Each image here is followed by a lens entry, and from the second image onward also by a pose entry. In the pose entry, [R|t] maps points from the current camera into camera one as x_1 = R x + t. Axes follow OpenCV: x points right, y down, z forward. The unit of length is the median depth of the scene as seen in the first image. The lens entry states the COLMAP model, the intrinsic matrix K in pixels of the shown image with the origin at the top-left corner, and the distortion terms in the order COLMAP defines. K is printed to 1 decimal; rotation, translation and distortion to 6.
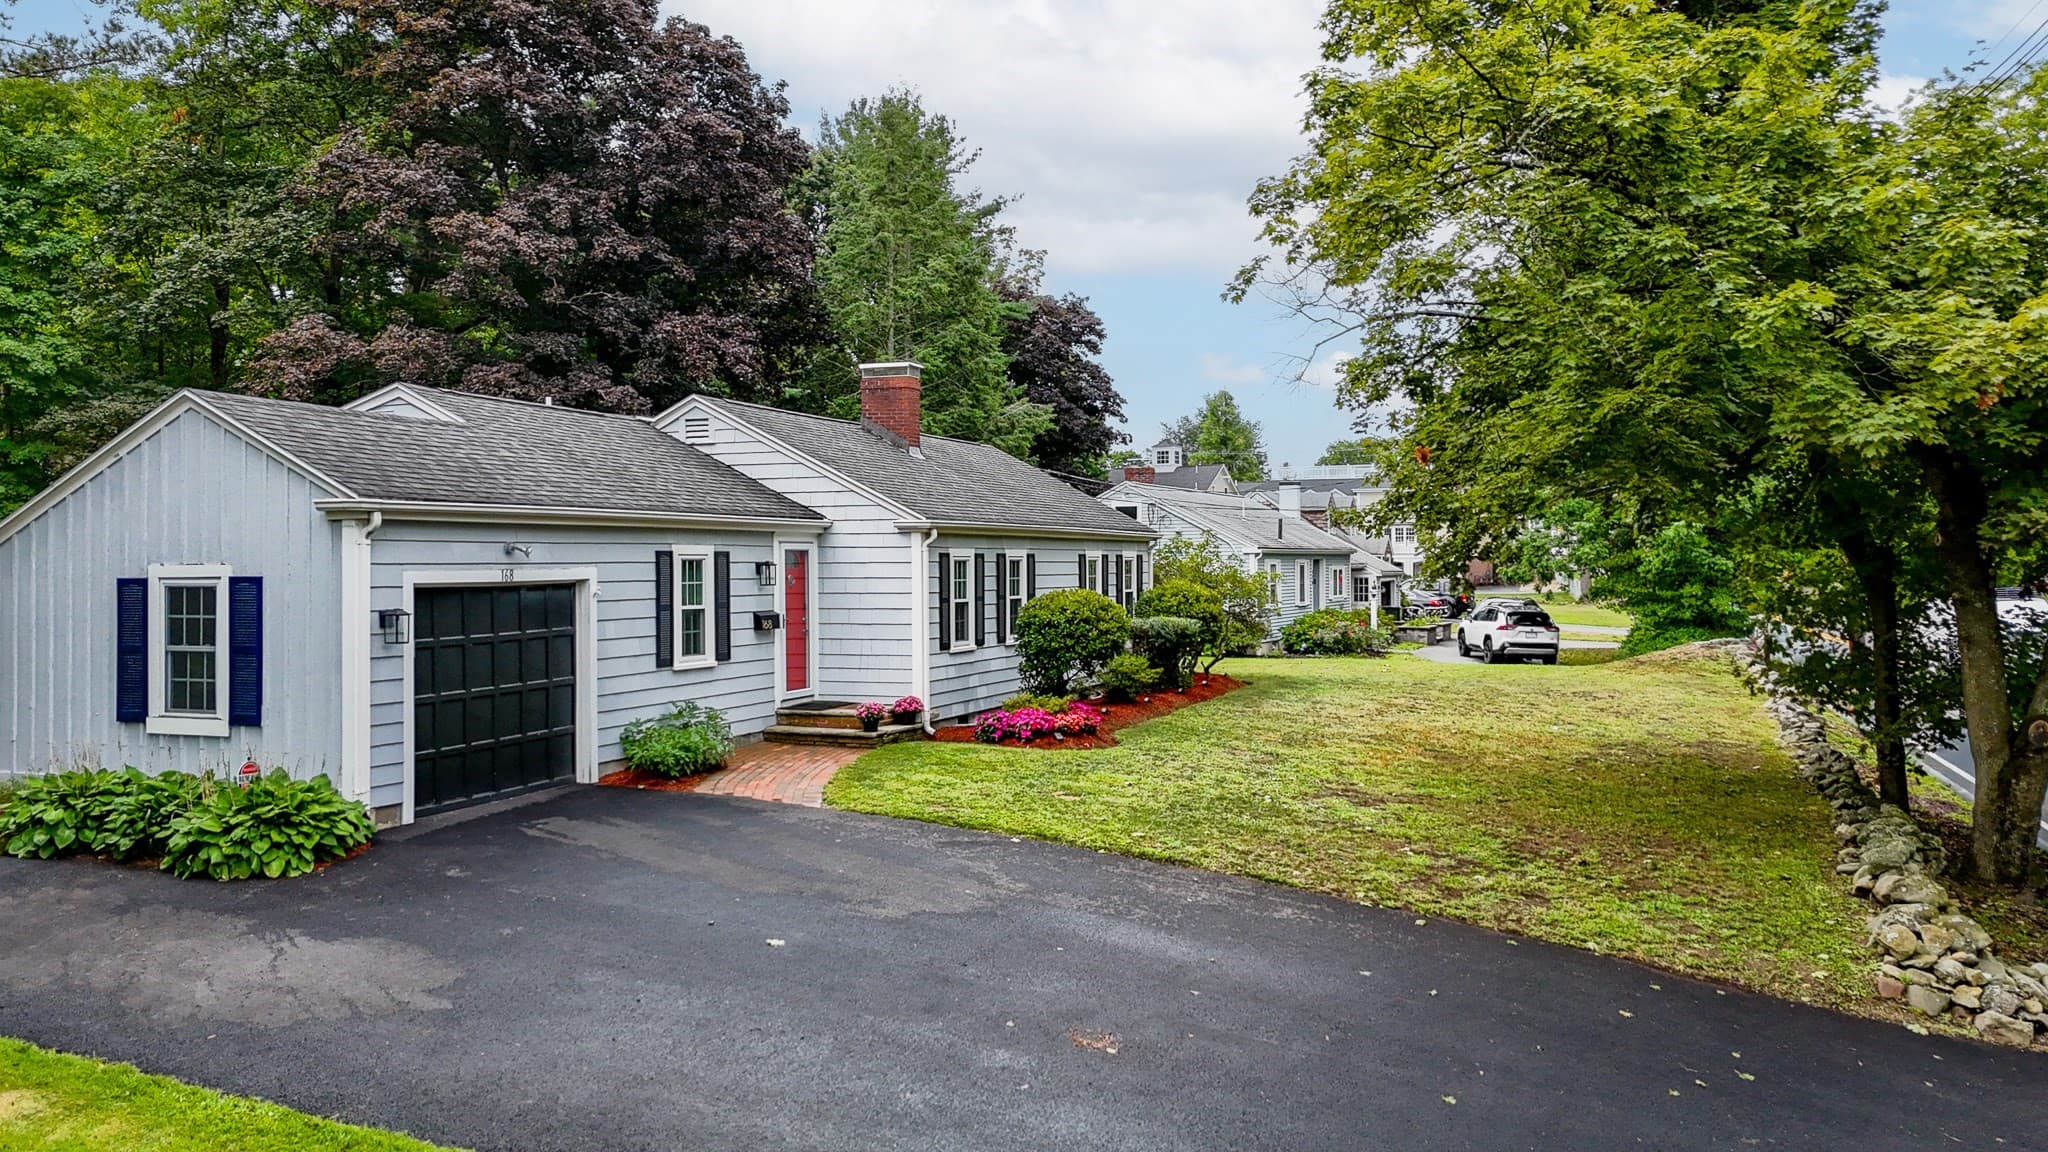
lens RADIAL K [[1480.2, 0, 1024.0], [0, 1480.2, 576.0], [0, 0, 1]] dist [0.087101, -0.097013]
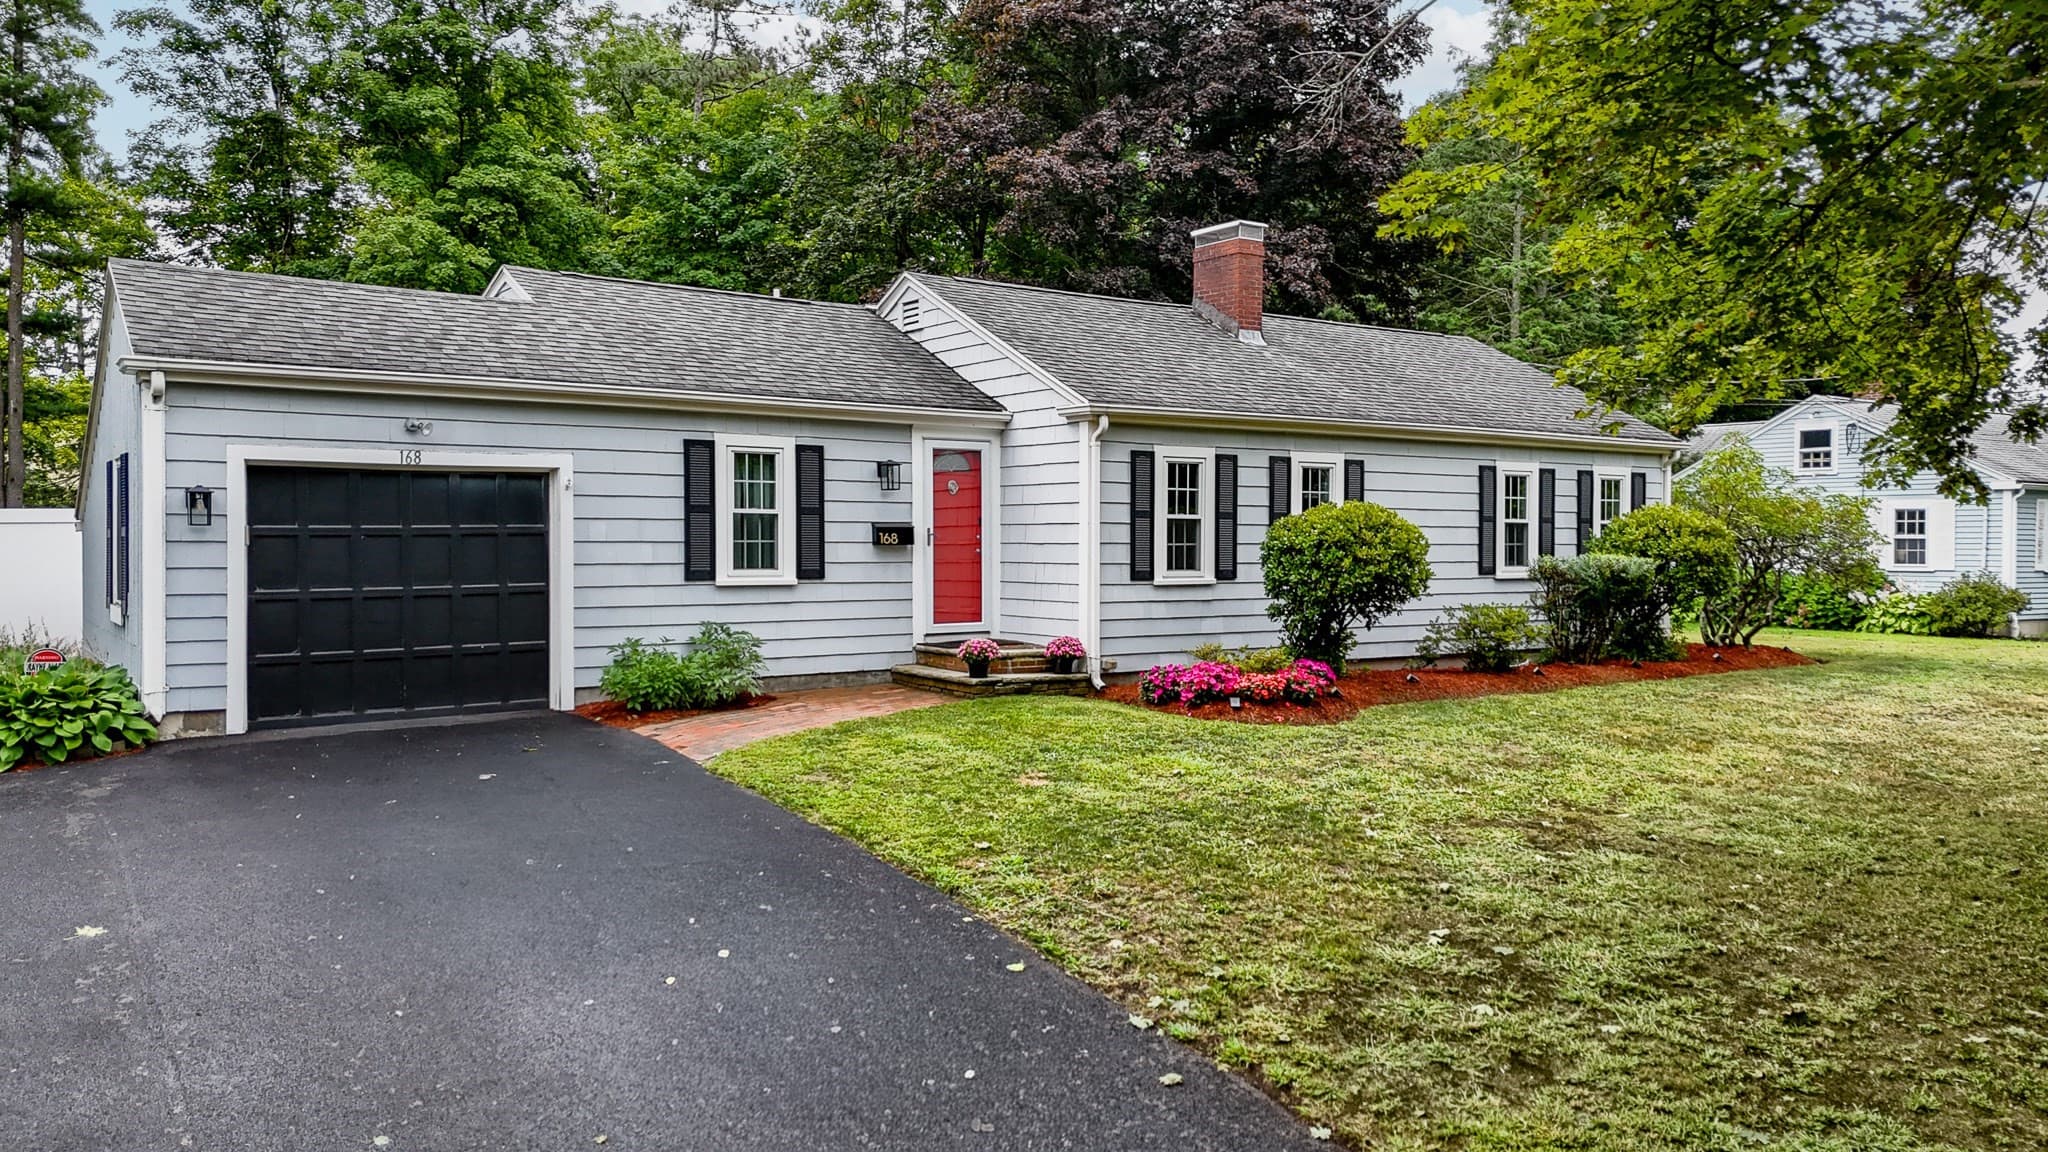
lens RADIAL K [[1480.2, 0, 1024.0], [0, 1480.2, 576.0], [0, 0, 1]] dist [0.087101, -0.097013]
pose [[0.846039, 0.020723, -0.532718, 0.318512], [-0.011686, 0.999725, 0.020331, 0.035871], [0.532993, -0.010975, 0.846048, 0.357898]]
